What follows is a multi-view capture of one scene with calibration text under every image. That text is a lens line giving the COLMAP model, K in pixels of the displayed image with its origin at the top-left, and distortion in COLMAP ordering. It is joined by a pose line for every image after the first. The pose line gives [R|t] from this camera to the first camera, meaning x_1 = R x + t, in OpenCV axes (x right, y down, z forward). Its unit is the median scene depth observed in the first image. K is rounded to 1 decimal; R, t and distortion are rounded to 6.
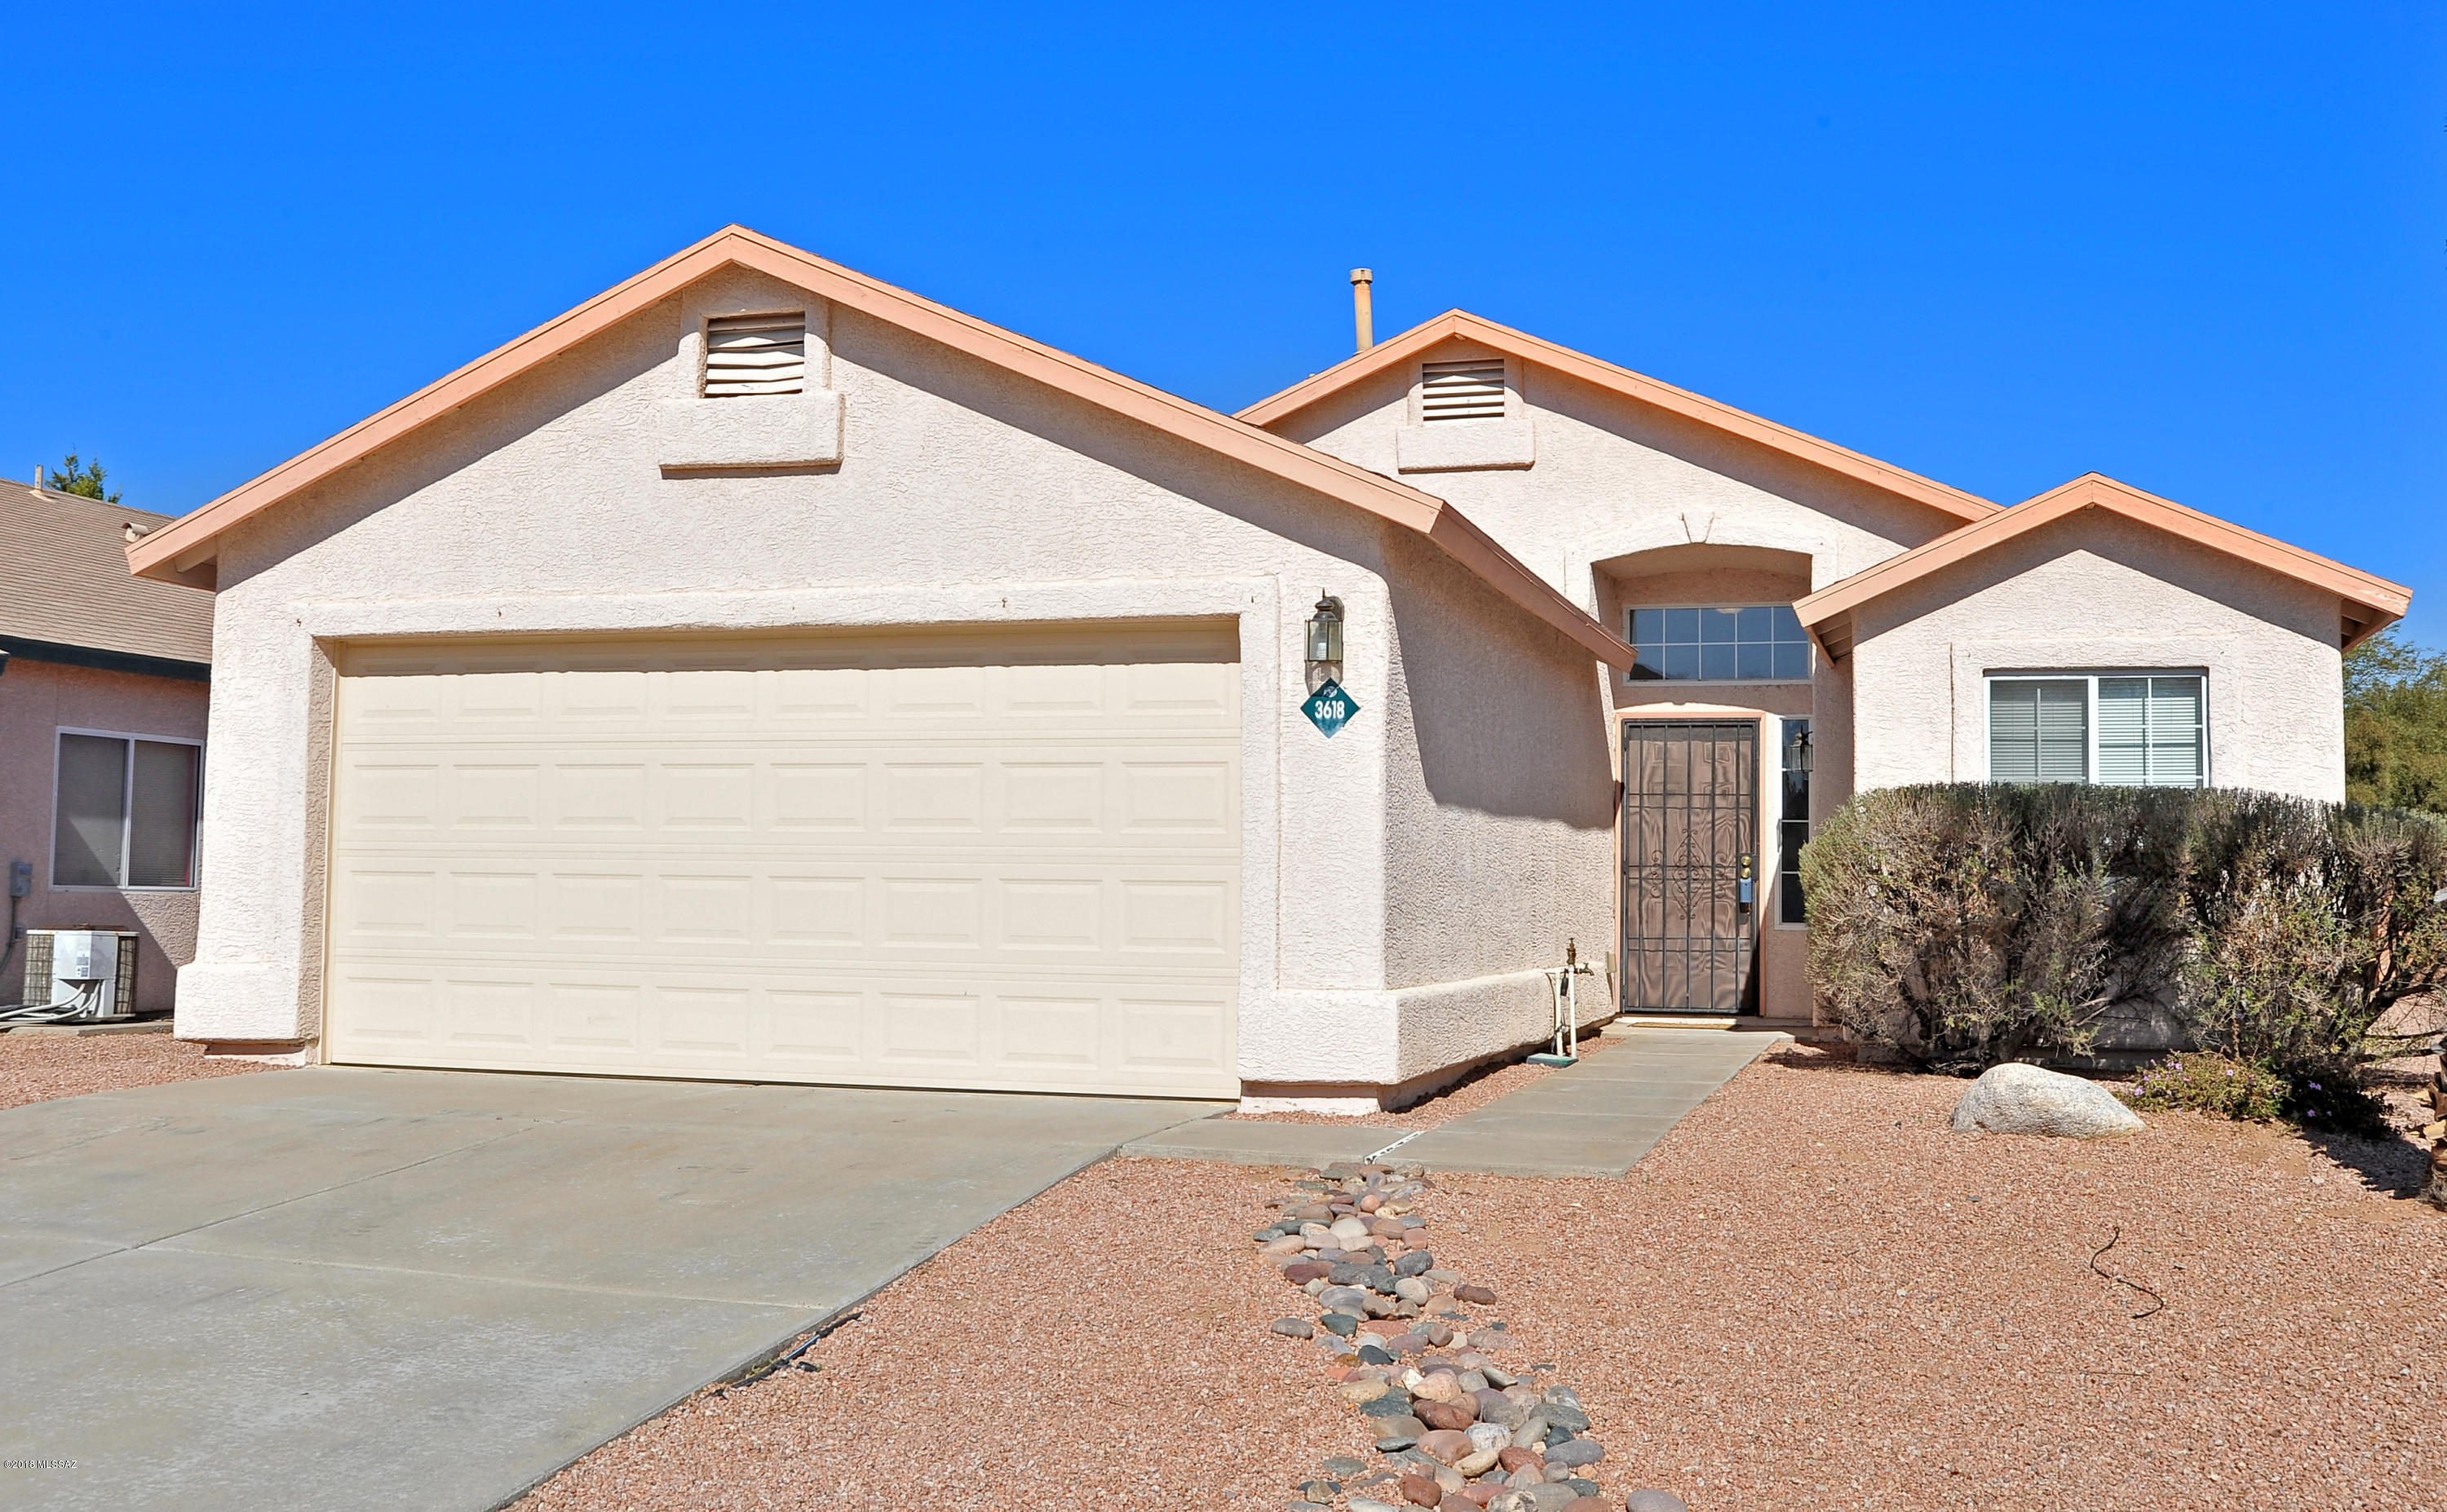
lens RADIAL K [[2358.9, 0, 1223.5], [0, 2358.9, 756.0], [0, 0, 1]] dist [-0.006147, -0.002827]
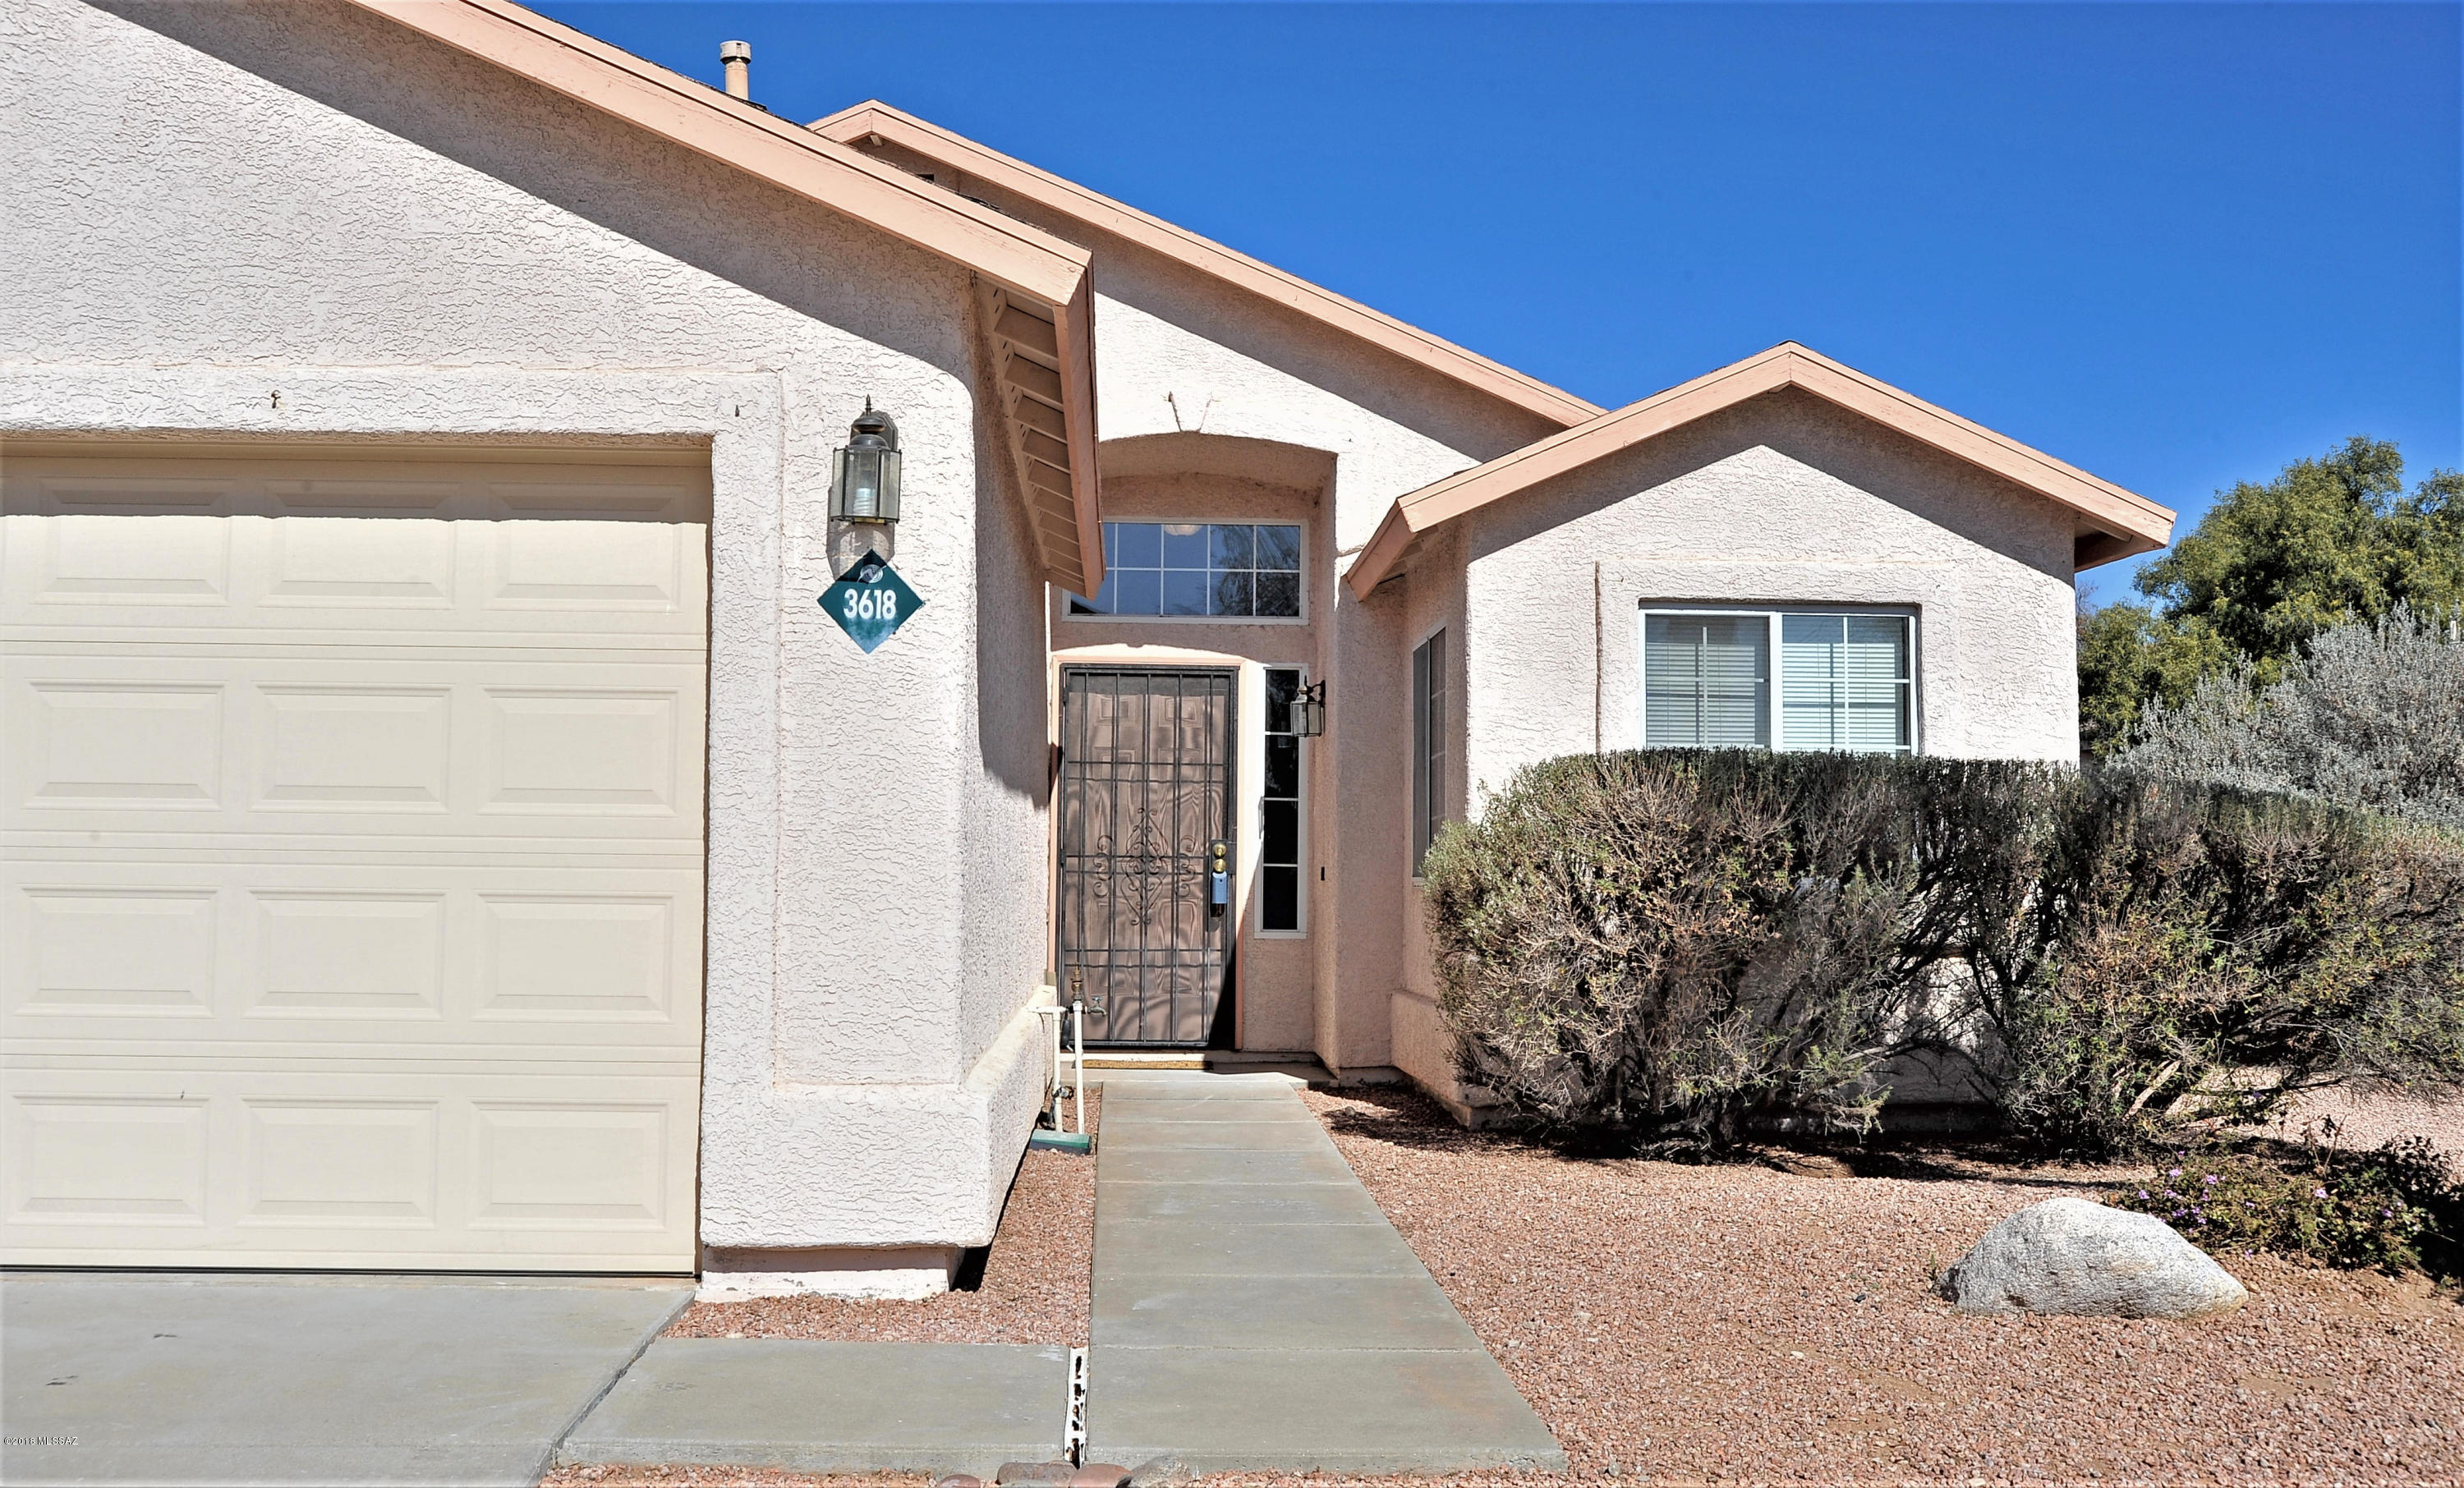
lens RADIAL K [[2479.5, 0, 1232.5], [0, 2479.5, 704.8], [0, 0, 1]] dist [-0.067911, 0.090034]
pose [[0.946097, 0.020788, 0.323215, -0.054047], [-0.017885, 0.999769, -0.011950, 0.008792], [-0.323388, 0.005525, 0.946250, 0.310939]]
